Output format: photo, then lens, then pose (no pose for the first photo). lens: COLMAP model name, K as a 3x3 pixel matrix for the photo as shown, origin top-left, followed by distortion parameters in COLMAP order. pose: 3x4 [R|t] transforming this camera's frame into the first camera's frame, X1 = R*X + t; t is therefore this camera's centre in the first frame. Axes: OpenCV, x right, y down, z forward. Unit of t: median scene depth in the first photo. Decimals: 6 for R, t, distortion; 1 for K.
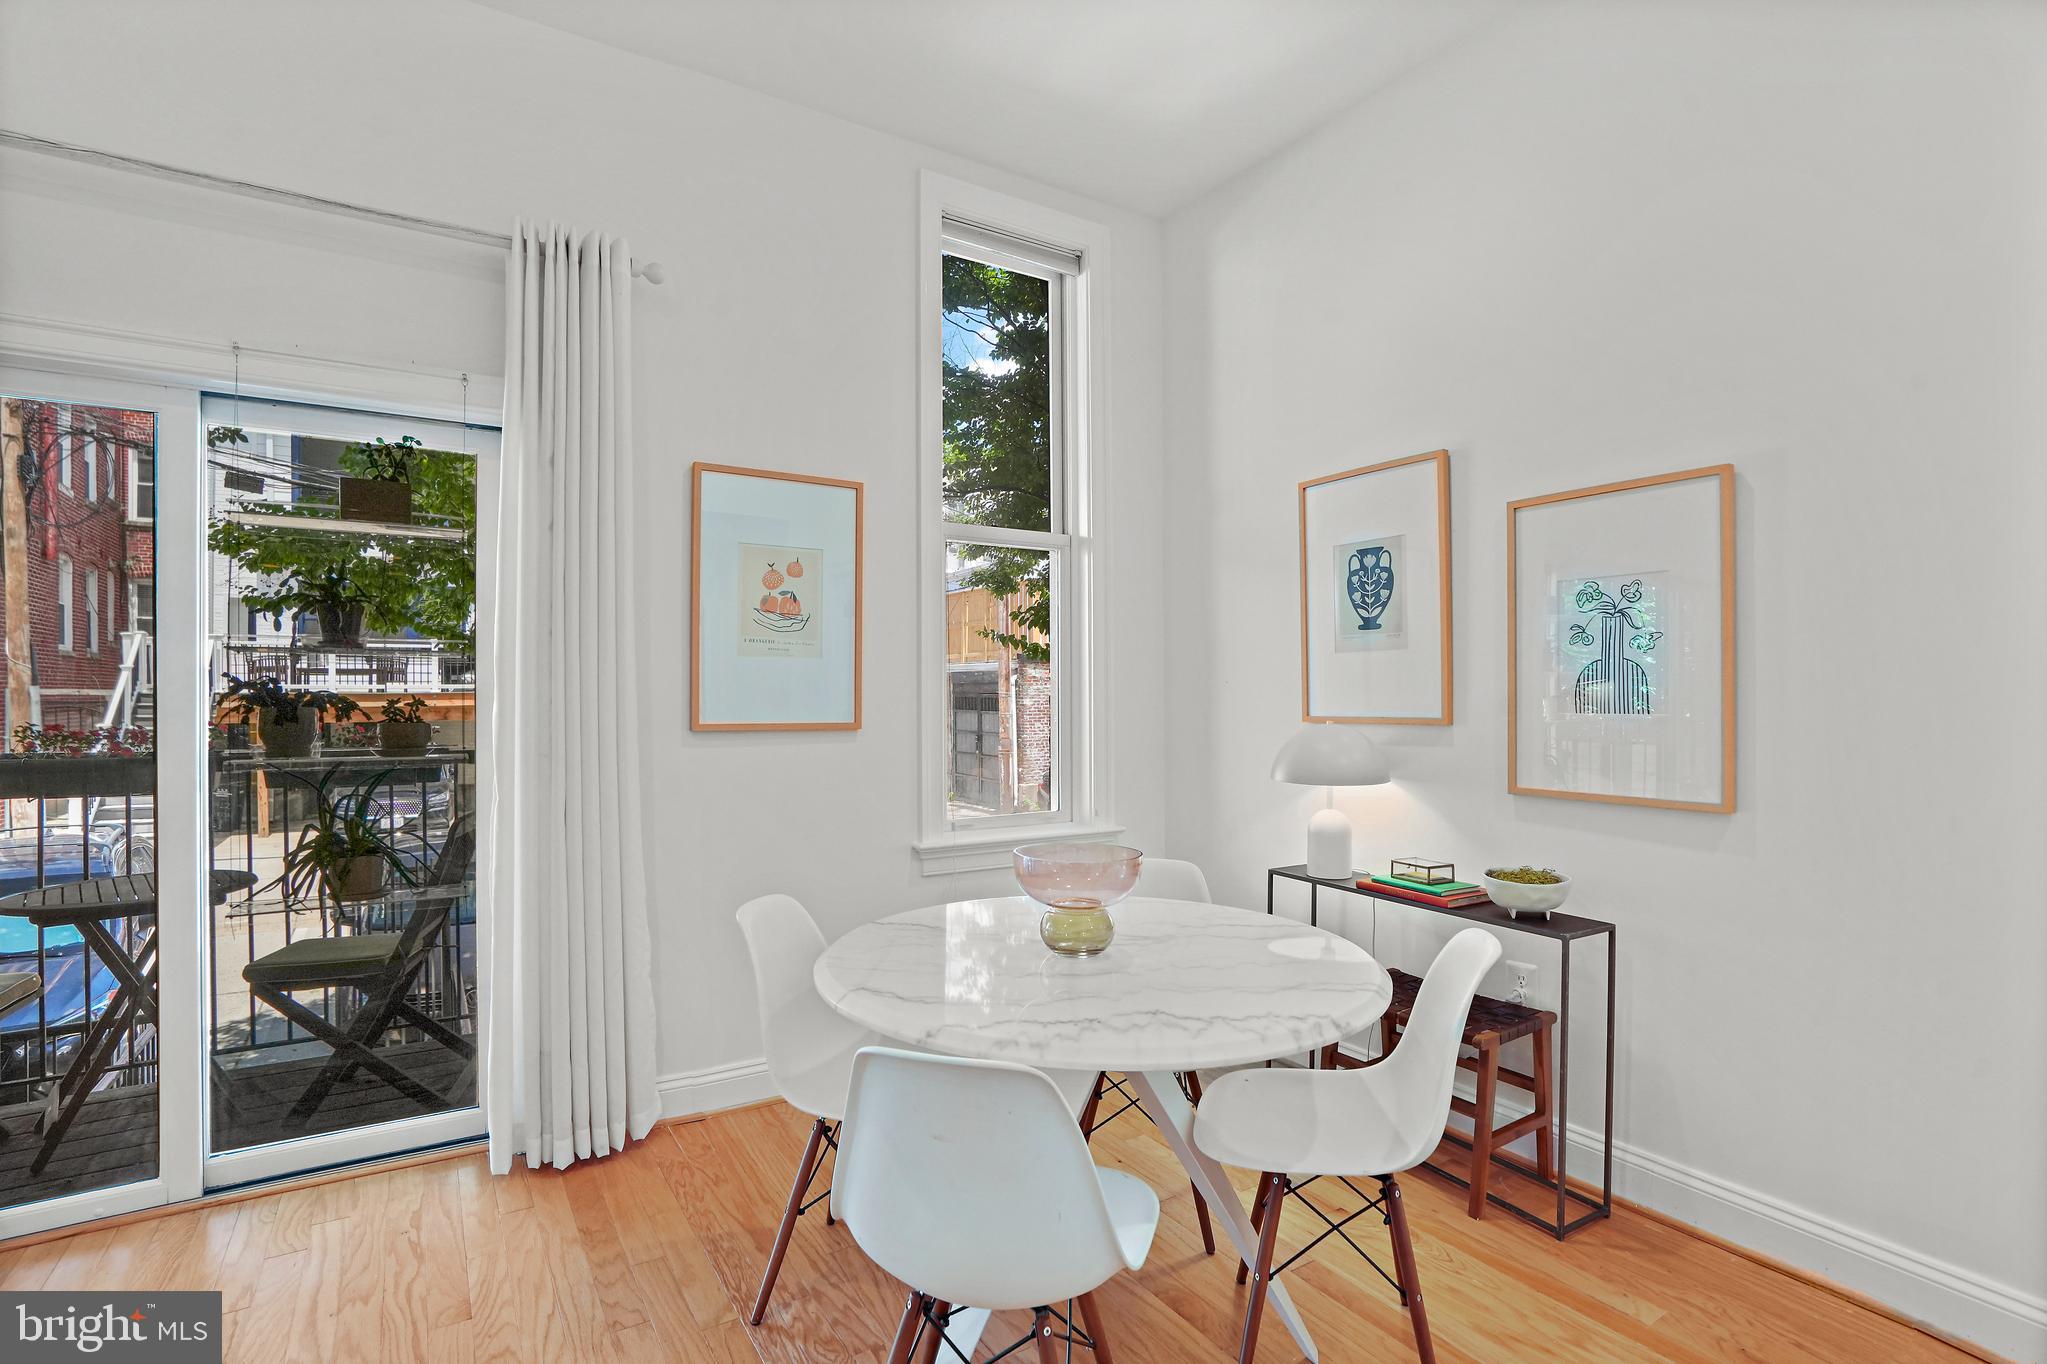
lens RADIAL K [[967.3, 0, 1013.3], [0, 967.3, 691.5], [0, 0, 1]] dist [-0.049240, 0.023333]
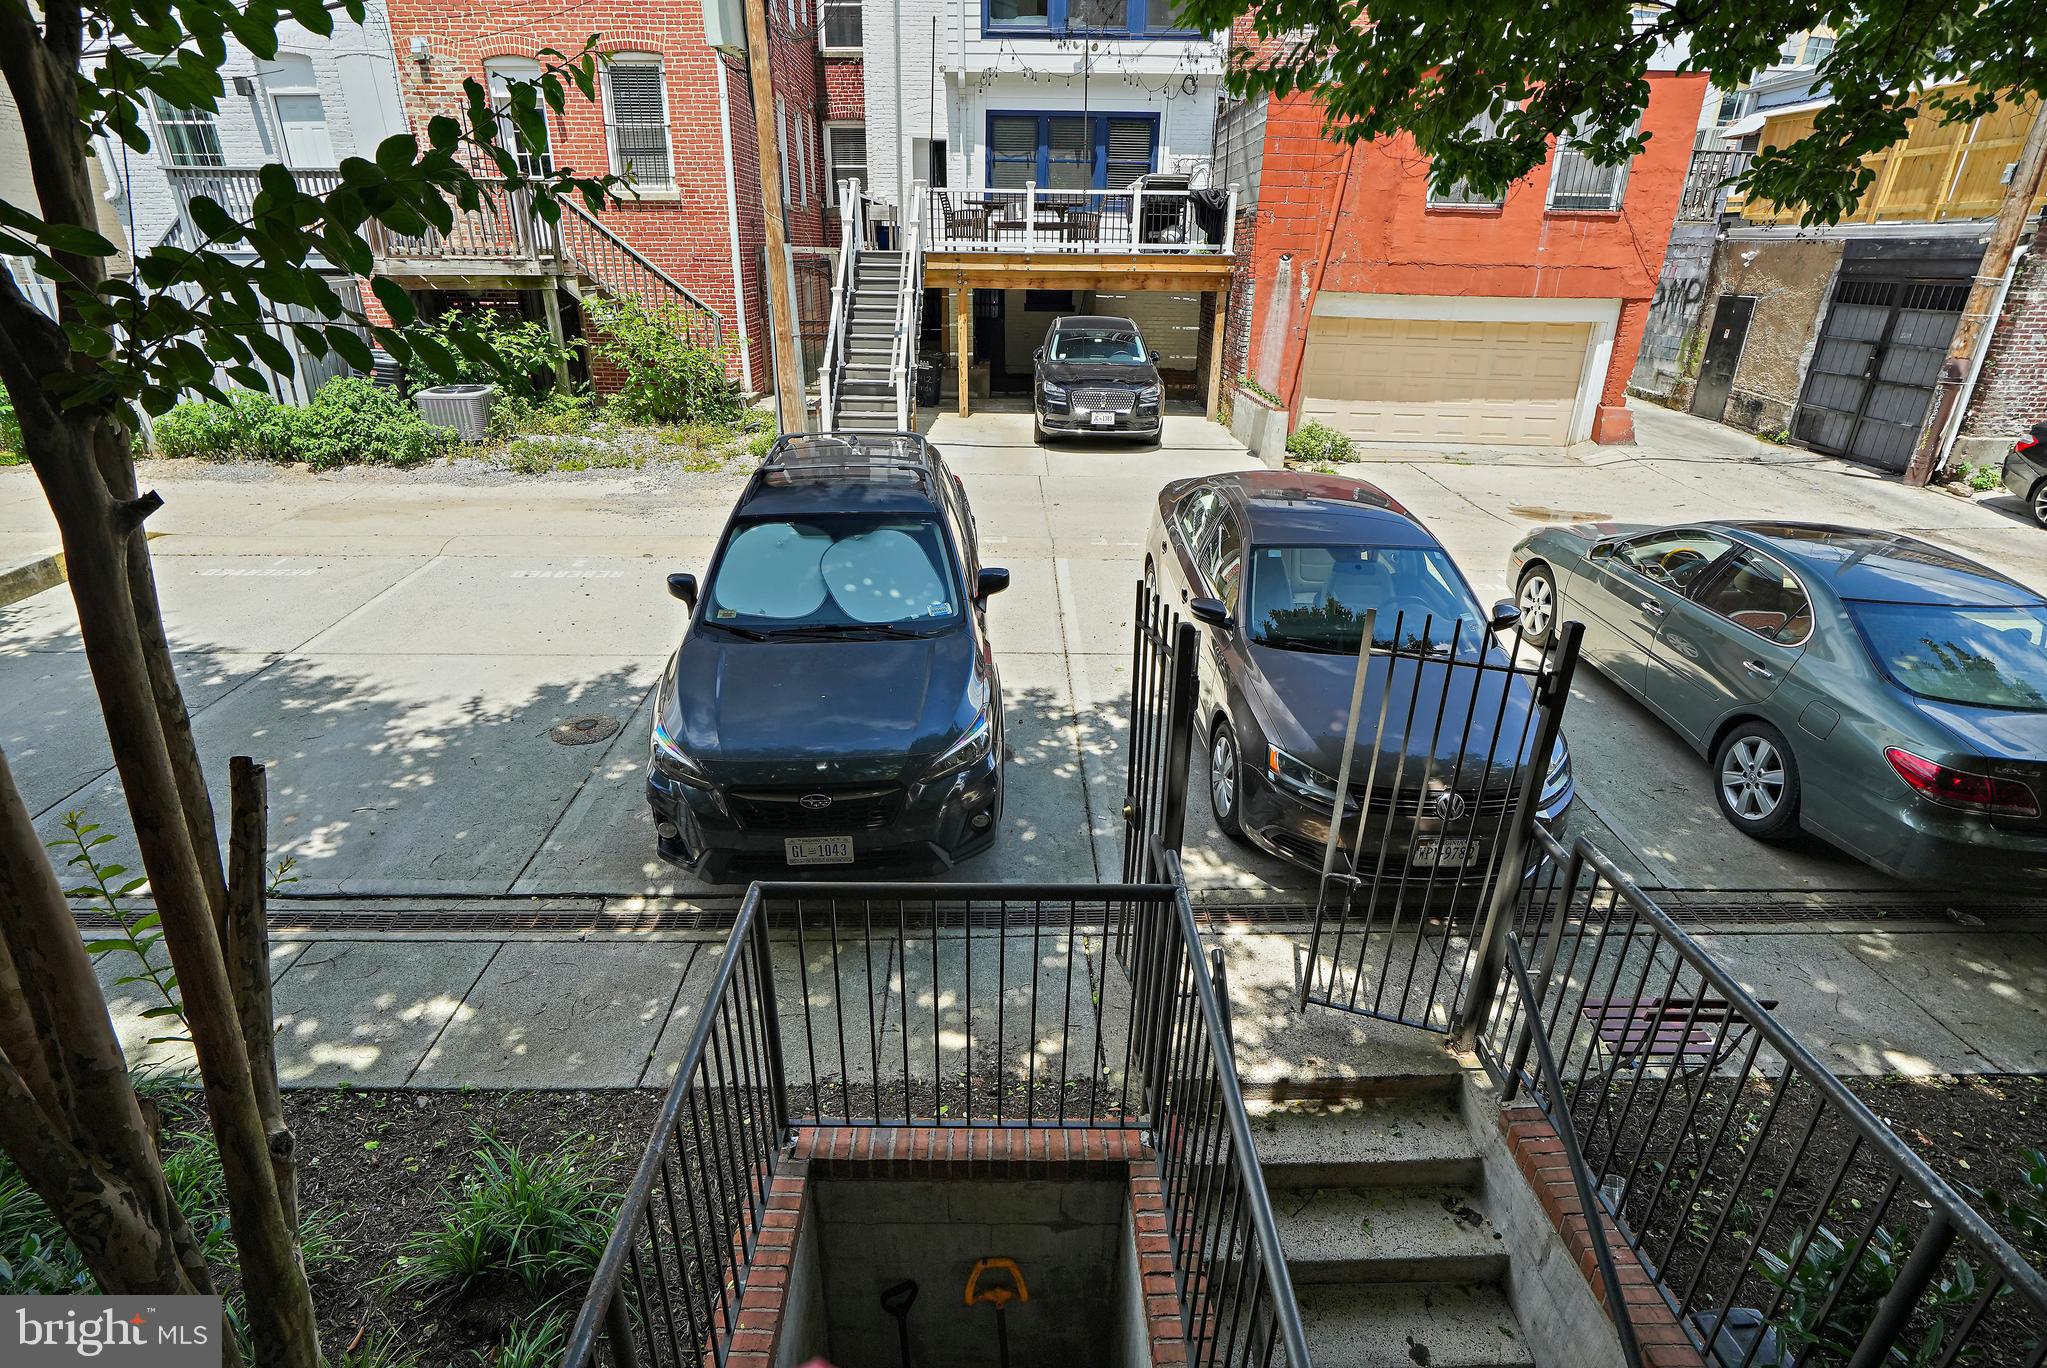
lens RADIAL K [[997.9, 0, 1023.5], [0, 997.9, 684.0], [0, 0, 1]] dist [-0.063059, 0.027765]
pose [[0.861404, 0.215419, -0.459976, -0.212419], [-0.012983, 0.914649, 0.404040, -0.002225], [0.507754, -0.342070, 0.790679, 0.147344]]
